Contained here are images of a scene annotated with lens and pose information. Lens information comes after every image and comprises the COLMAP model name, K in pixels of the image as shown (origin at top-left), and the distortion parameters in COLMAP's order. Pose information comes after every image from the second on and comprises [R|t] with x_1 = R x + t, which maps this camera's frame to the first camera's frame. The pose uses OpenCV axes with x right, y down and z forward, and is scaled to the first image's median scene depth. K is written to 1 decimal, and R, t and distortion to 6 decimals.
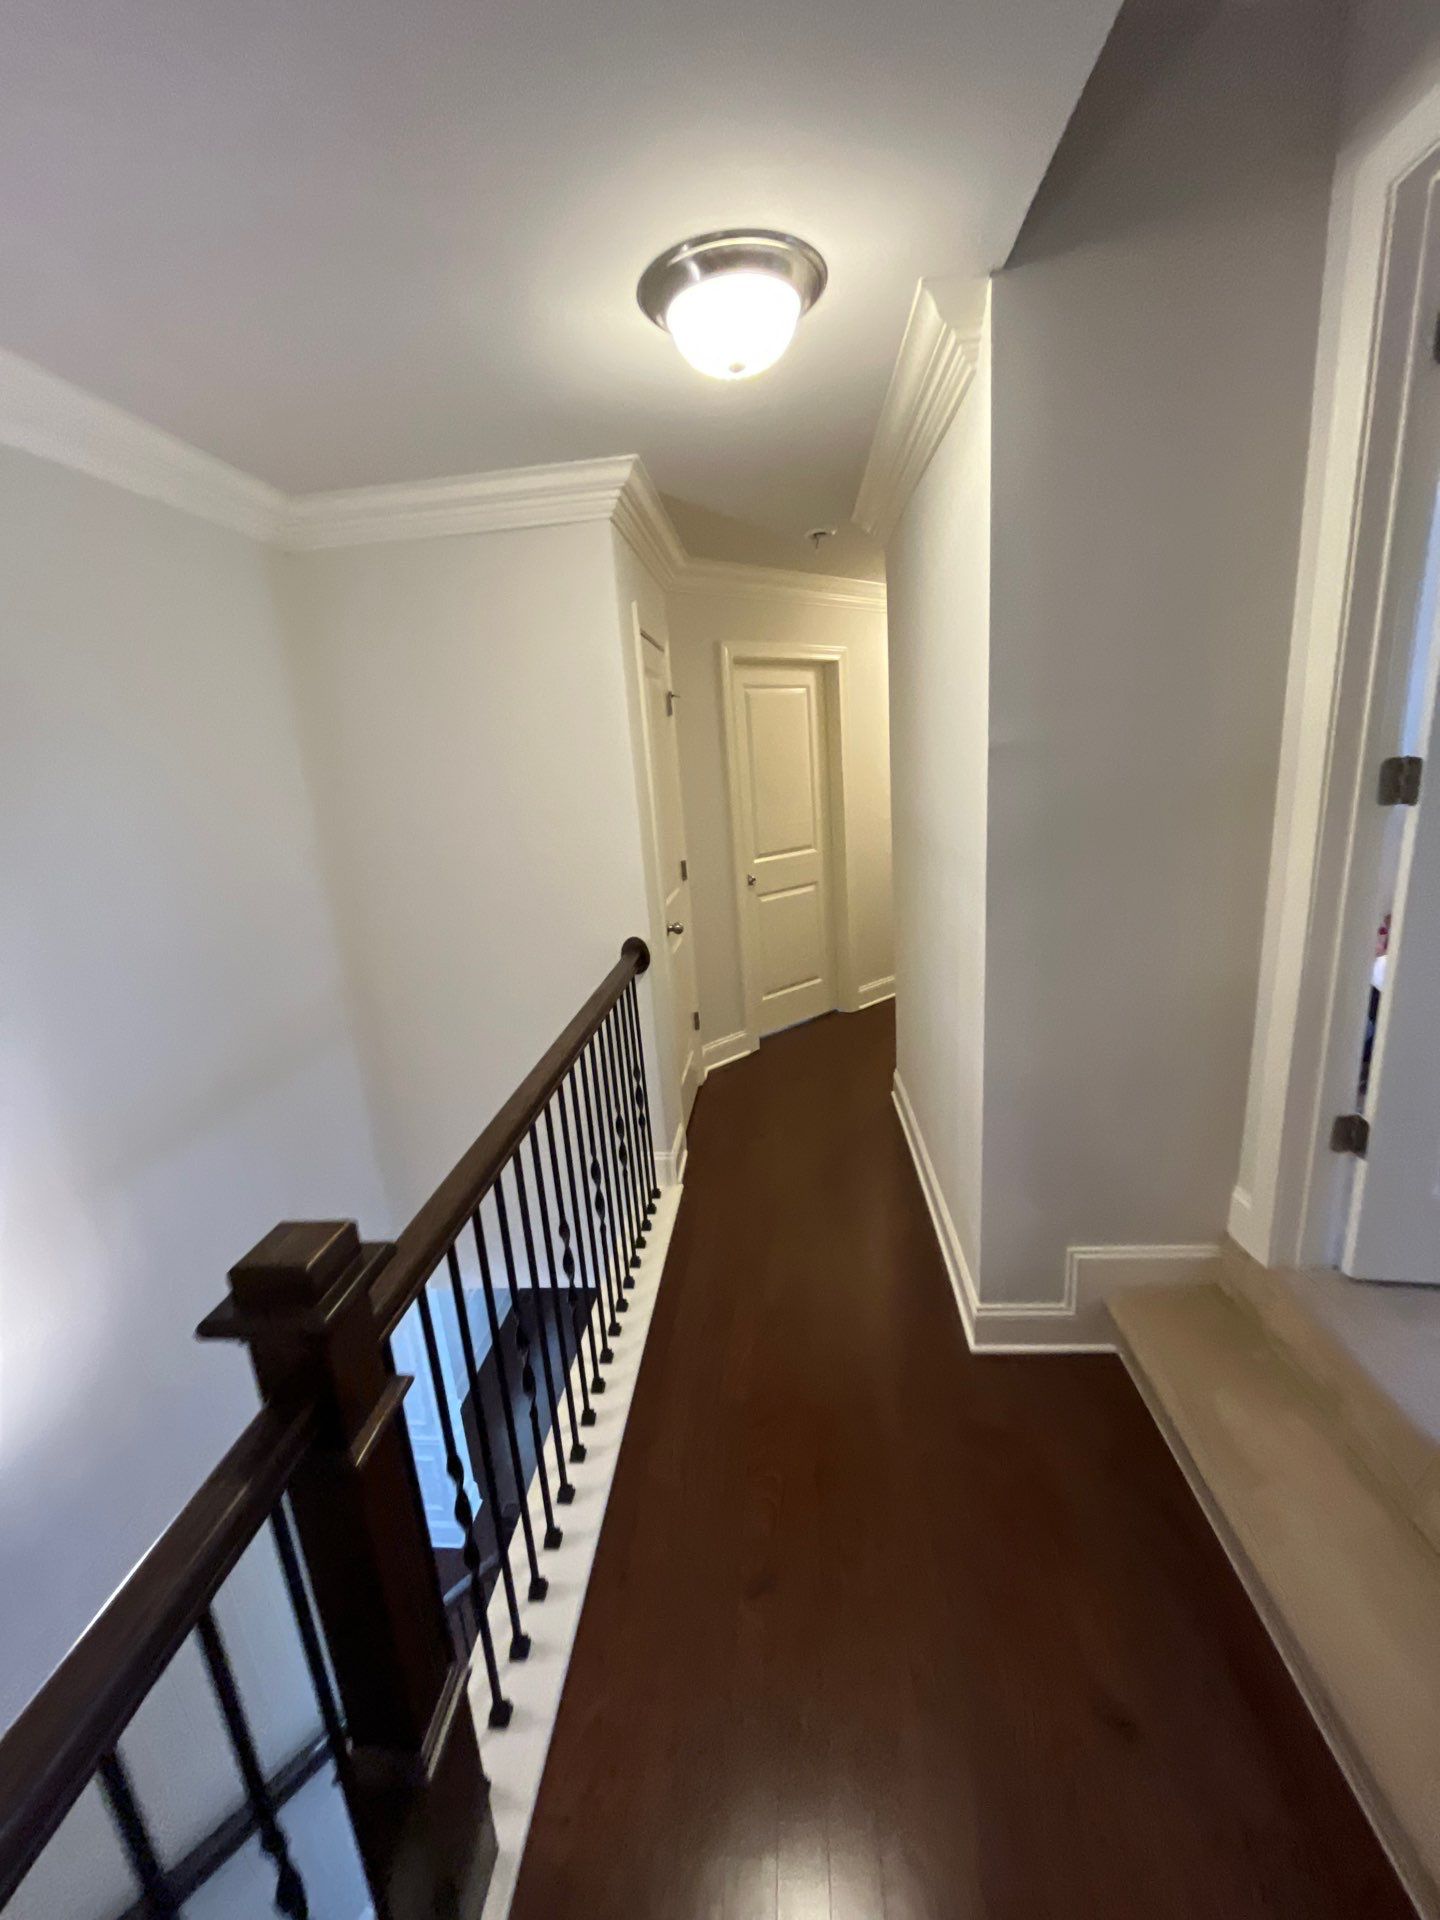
lens RADIAL K [[770.5, 0, 720.0], [0, 770.5, 960.0], [0, 0, 1]] dist [-0.003037, -0.000465]
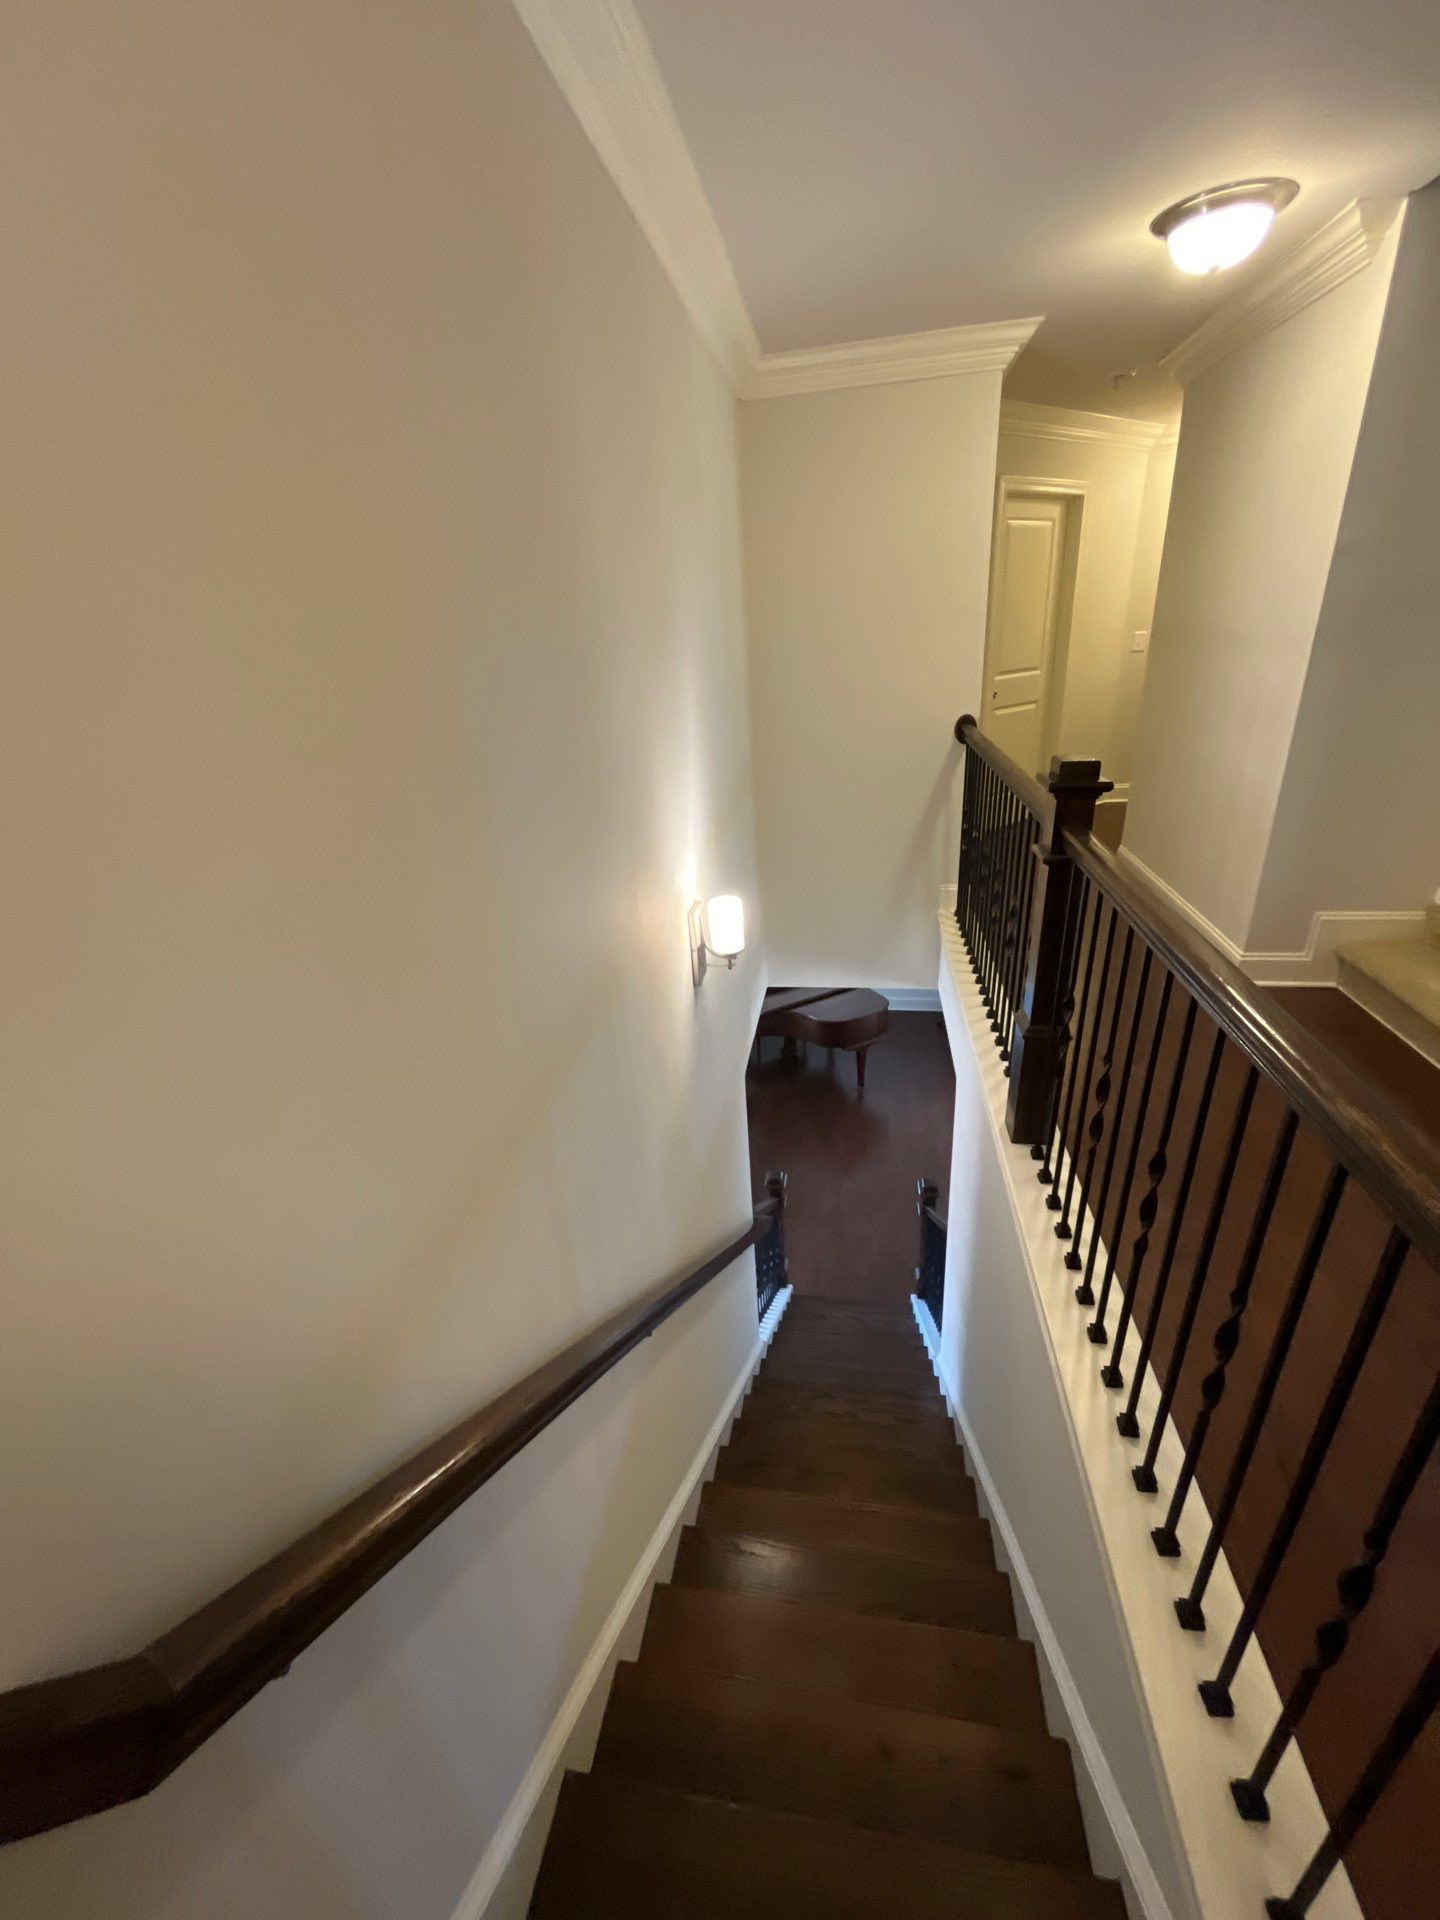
lens RADIAL K [[770.5, 0, 720.0], [0, 770.5, 960.0], [0, 0, 1]] dist [-0.003037, -0.000465]
pose [[0.996814, 0.039870, -0.069087, -0.482833], [-0.028290, 0.986524, 0.161152, 0.209856], [0.074581, -0.158684, 0.984509, -0.462089]]
